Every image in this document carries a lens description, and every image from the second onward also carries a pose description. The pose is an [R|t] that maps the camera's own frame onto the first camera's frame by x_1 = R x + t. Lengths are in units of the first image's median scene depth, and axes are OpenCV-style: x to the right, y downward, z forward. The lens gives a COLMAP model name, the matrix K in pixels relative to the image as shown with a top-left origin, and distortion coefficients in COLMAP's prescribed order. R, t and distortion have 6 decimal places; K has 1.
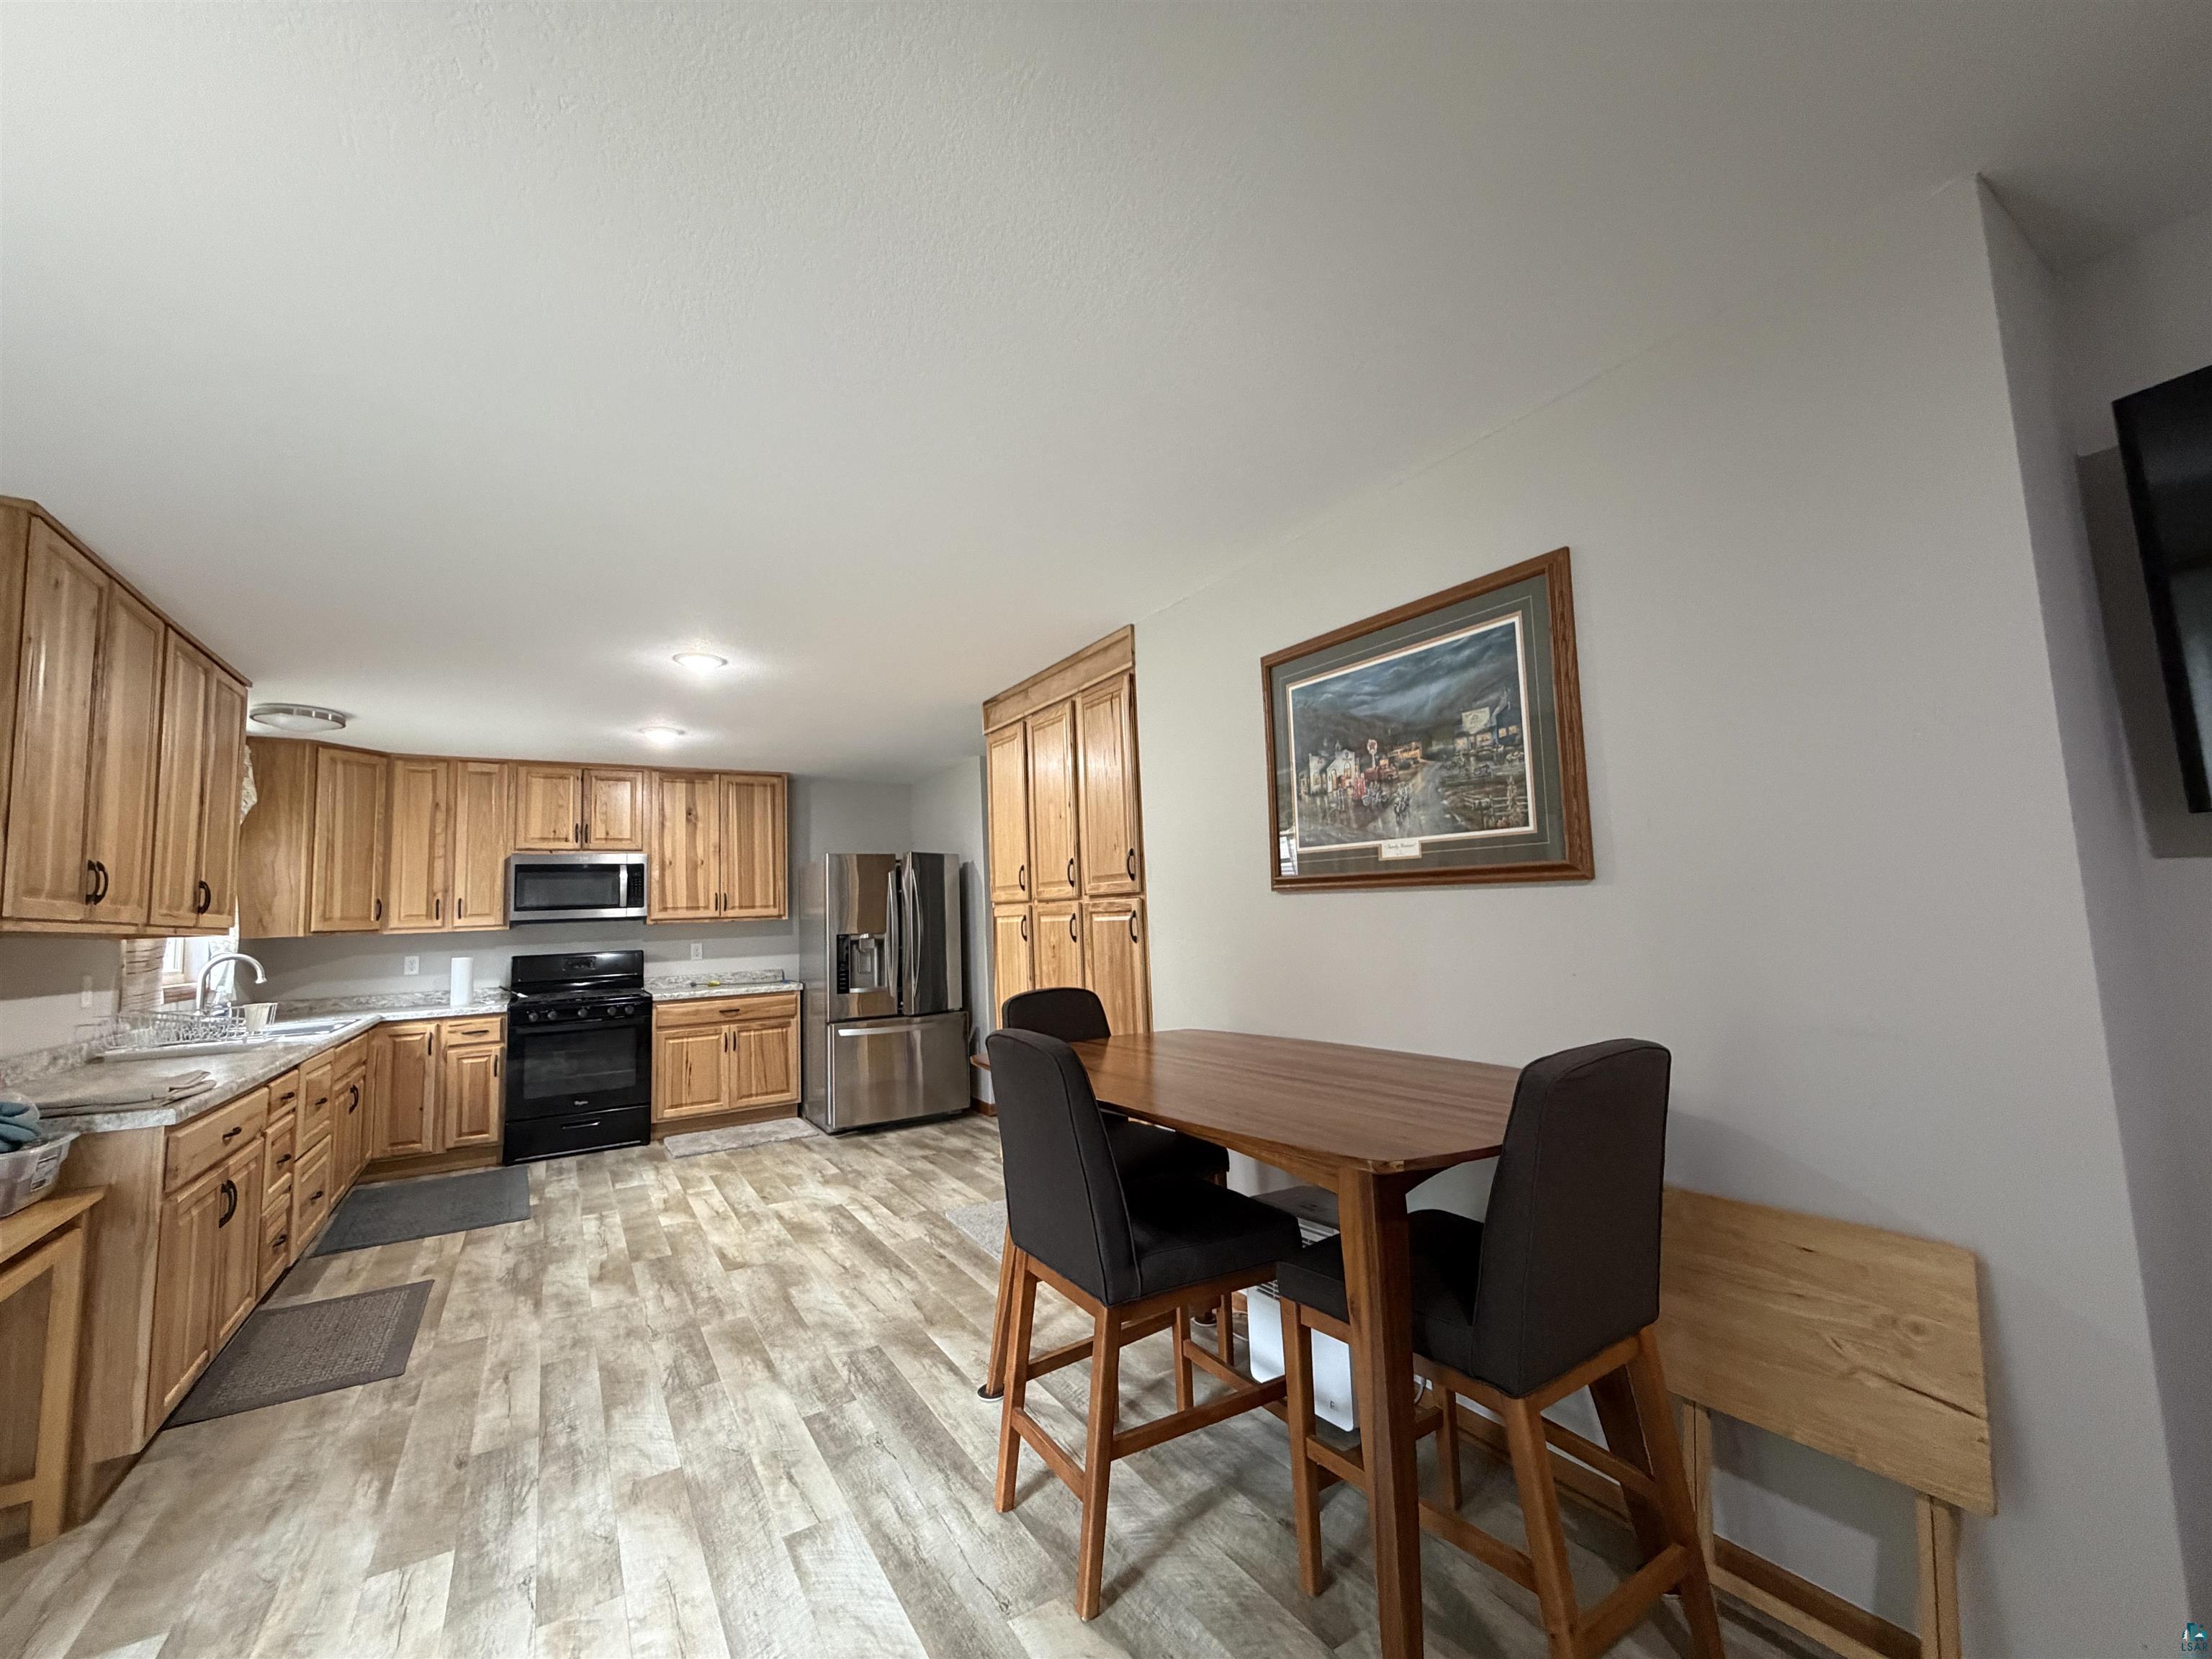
lens RADIAL K [[874.8, 0, 1102.9], [0, 874.8, 833.7], [0, 0, 1]] dist [-0.000487, 0.000121]
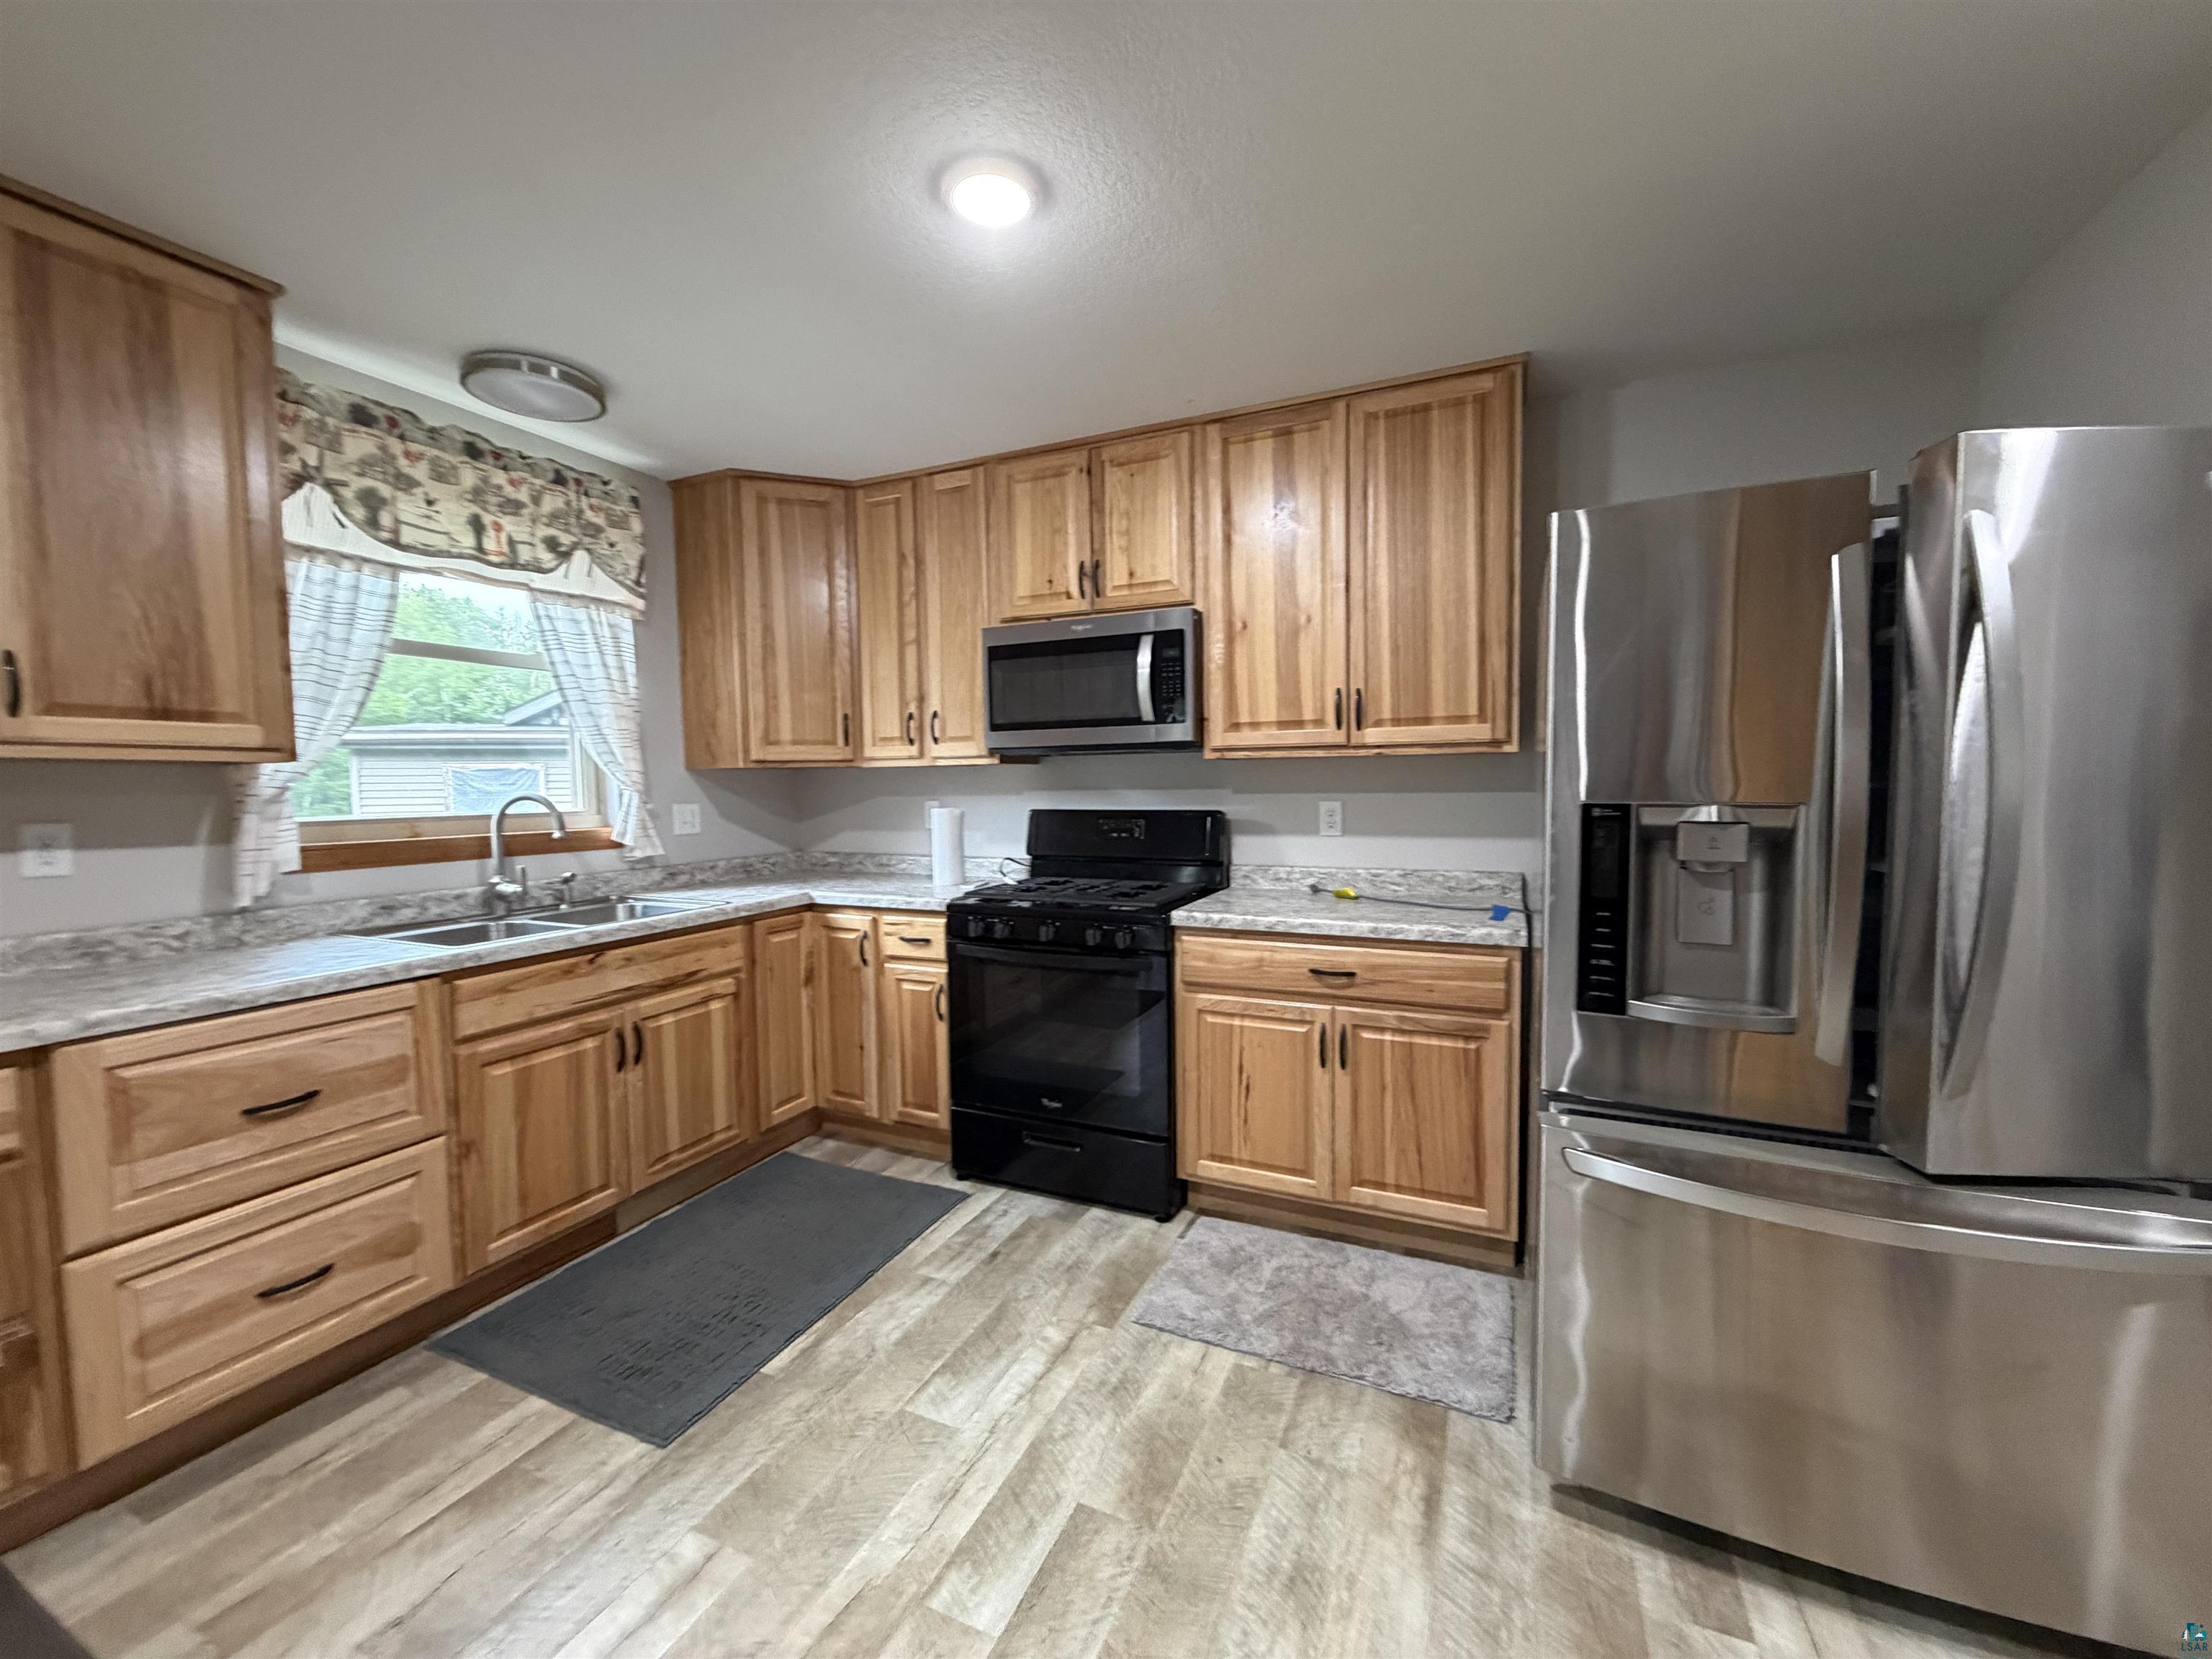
lens RADIAL K [[874.8, 0, 1104.9], [0, 874.8, 828.6], [0, 0, 1]] dist [-0.000487, 0.000121]
pose [[0.551968, 0.078740, -0.830139, -0.157777], [0.067024, 0.988121, 0.138289, 0.075392], [0.831167, -0.131970, 0.540134, 0.728575]]
